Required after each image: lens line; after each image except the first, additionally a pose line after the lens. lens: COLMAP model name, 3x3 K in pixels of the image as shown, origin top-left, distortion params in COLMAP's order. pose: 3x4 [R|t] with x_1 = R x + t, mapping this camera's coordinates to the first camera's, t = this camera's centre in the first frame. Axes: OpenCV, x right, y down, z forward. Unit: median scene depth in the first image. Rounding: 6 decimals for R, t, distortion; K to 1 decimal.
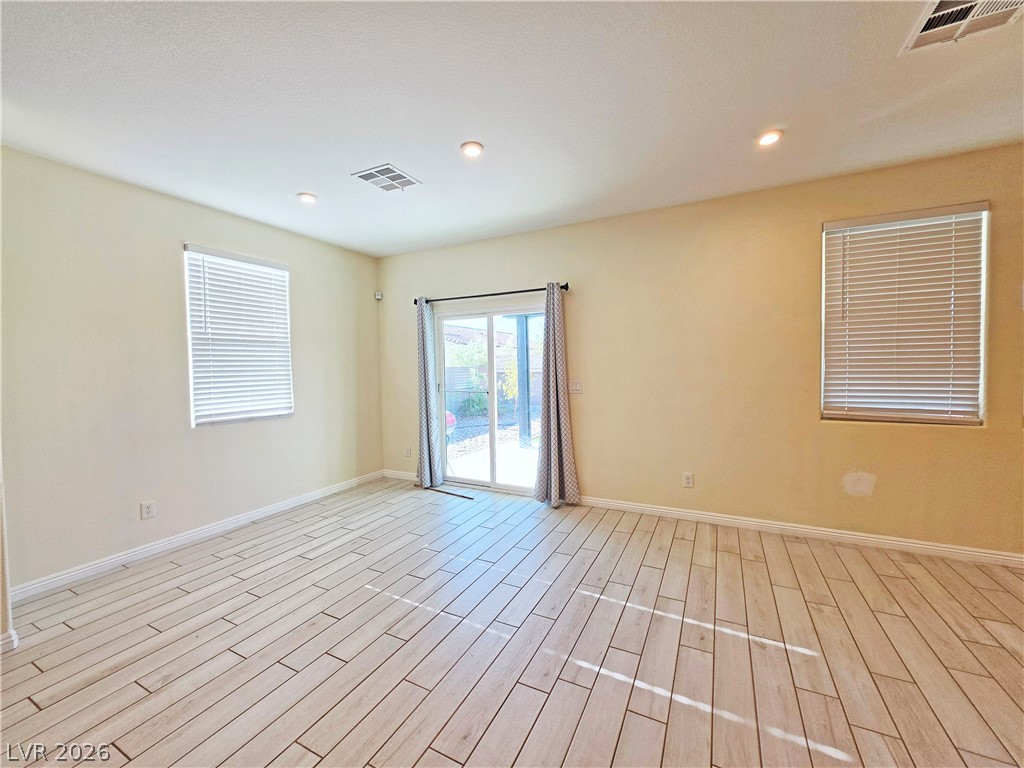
lens RADIAL K [[408.6, 0, 511.5], [0, 408.6, 380.2], [0, 0, 1]] dist [-0.000720, 0.000316]
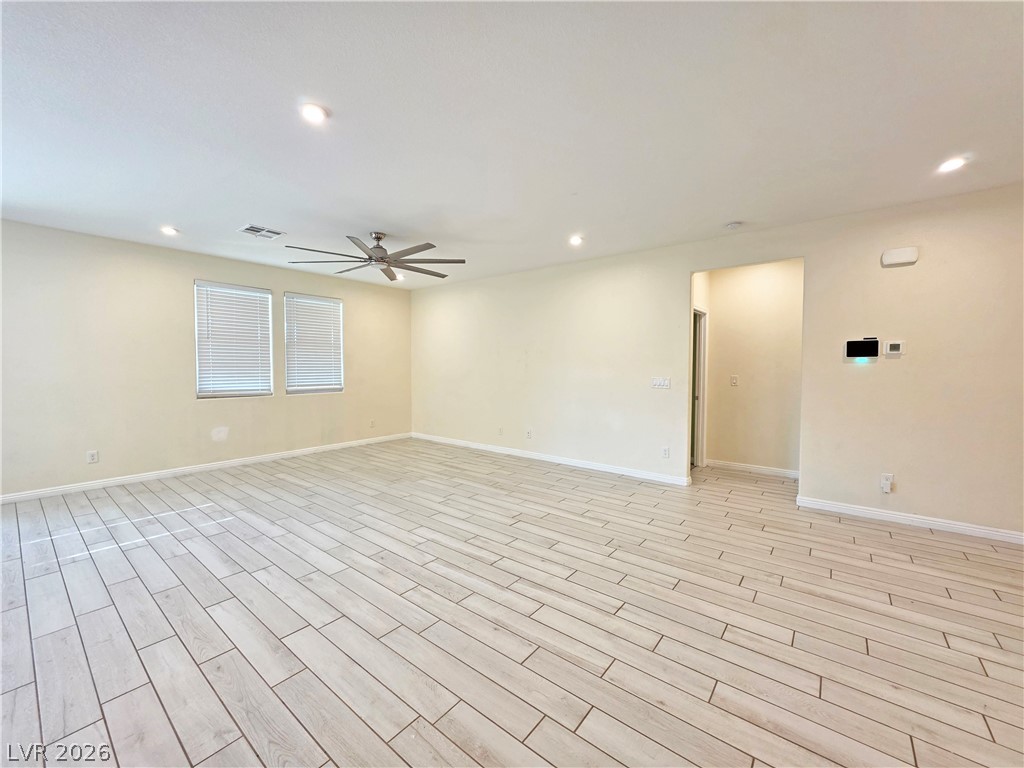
lens RADIAL K [[411.1, 0, 511.9], [0, 411.1, 379.6], [0, 0, 1]] dist [-0.002195, 0.000632]
pose [[0.199165, -0.015327, 0.979846, -0.518622], [0.028044, 0.999557, 0.009935, 0.033375], [-0.979565, 0.025500, 0.199506, -0.486764]]
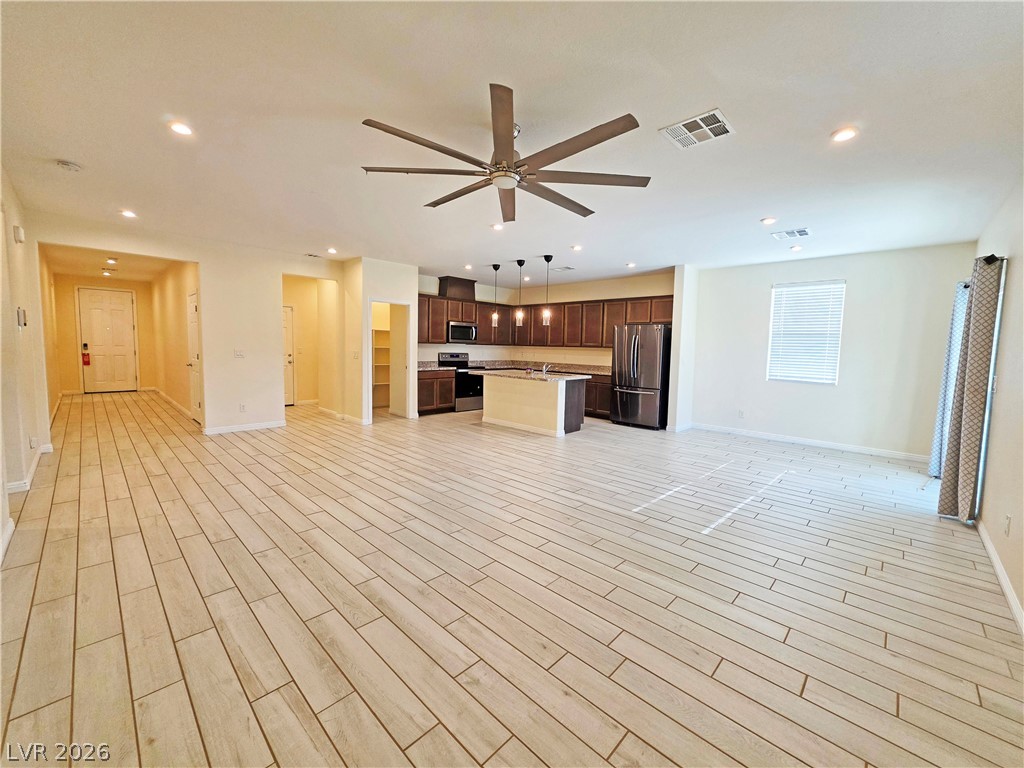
lens RADIAL K [[412.0, 0, 512.7], [0, 412.0, 380.4], [0, 0, 1]] dist [-0.002044, 0.000127]
pose [[-0.290225, 0.090307, -0.952688, 1.293296], [-0.053213, 0.992474, 0.110289, -0.030899], [0.955478, 0.082704, -0.283235, 0.366511]]
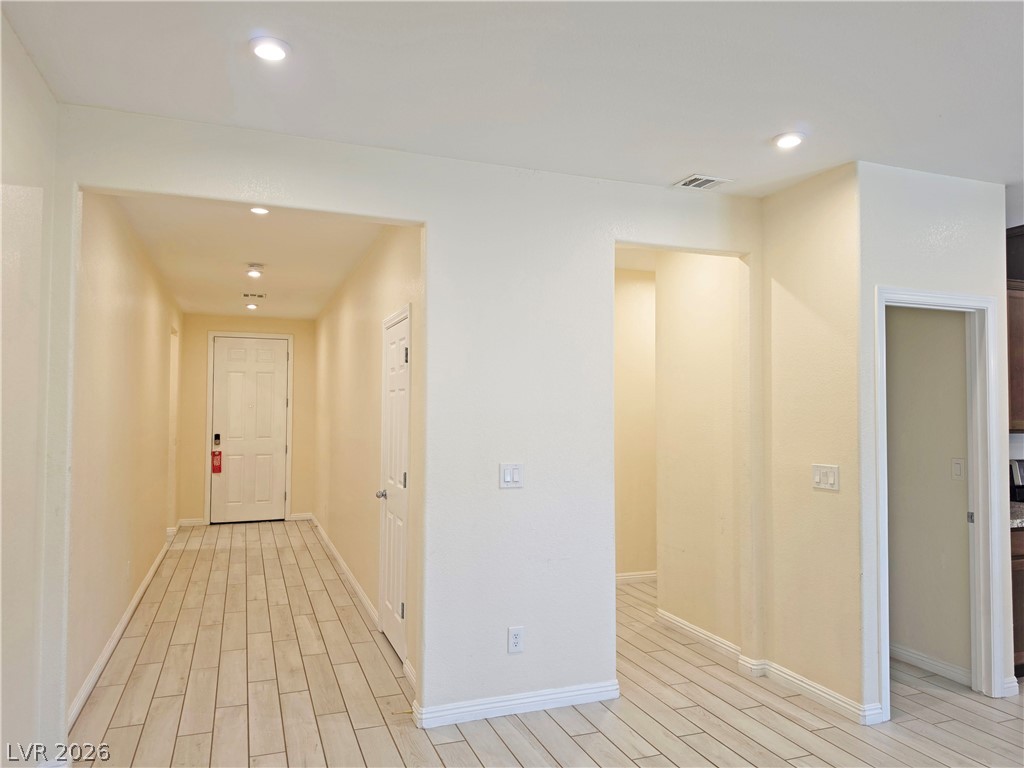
lens RADIAL K [[709.1, 0, 512.0], [0, 709.1, 384.0], [0, 0, 1]] dist [0.033641, -0.002092]
pose [[-0.672847, -0.011211, -0.739697, 0.740708], [-0.017169, 0.999852, 0.000463, -0.027273], [0.739583, 0.013012, -0.672940, -0.514999]]
